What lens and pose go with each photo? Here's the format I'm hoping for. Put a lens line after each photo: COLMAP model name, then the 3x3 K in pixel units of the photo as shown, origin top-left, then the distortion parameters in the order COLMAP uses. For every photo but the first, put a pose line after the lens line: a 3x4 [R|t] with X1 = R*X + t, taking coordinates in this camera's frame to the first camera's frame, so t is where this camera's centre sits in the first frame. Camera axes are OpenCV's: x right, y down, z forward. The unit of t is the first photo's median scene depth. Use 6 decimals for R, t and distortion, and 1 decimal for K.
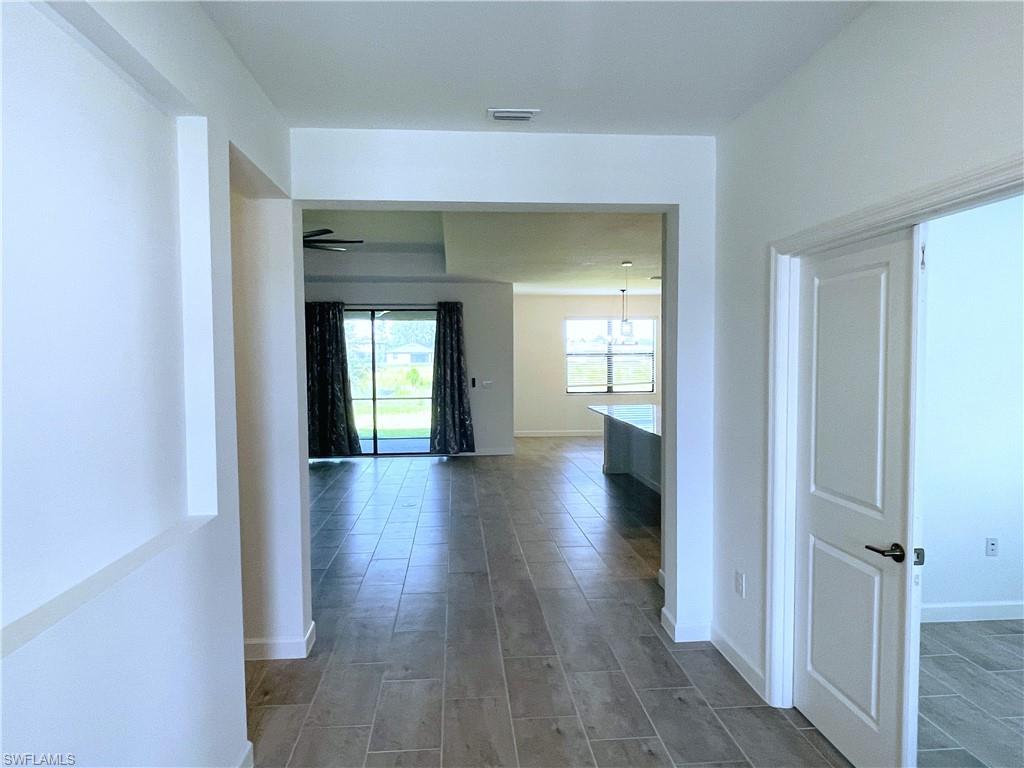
lens RADIAL K [[657.9, 0, 509.3], [0, 657.9, 385.2], [0, 0, 1]] dist [-0.005263, -0.000874]
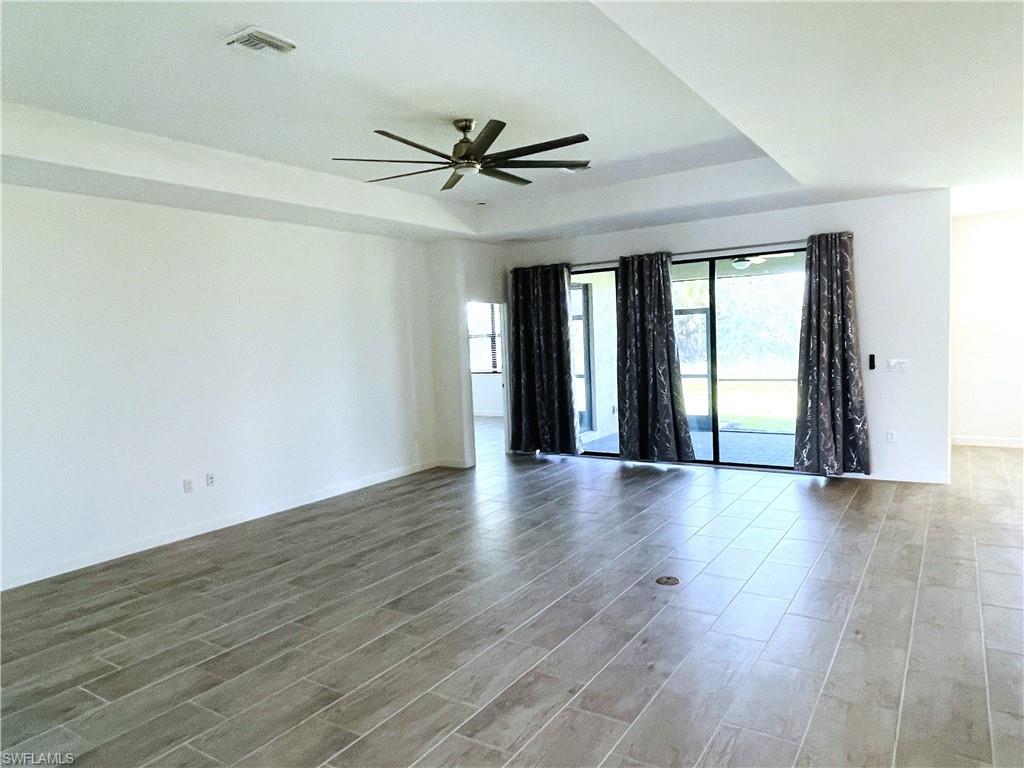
lens RADIAL K [[657.9, 0, 516.8], [0, 657.9, 387.7], [0, 0, 1]] dist [-0.005263, -0.000874]
pose [[0.775259, 0.022429, -0.631246, 0.077901], [0.008856, 0.998885, 0.046368, -0.011274], [0.631582, -0.041537, 0.774196, 0.319465]]
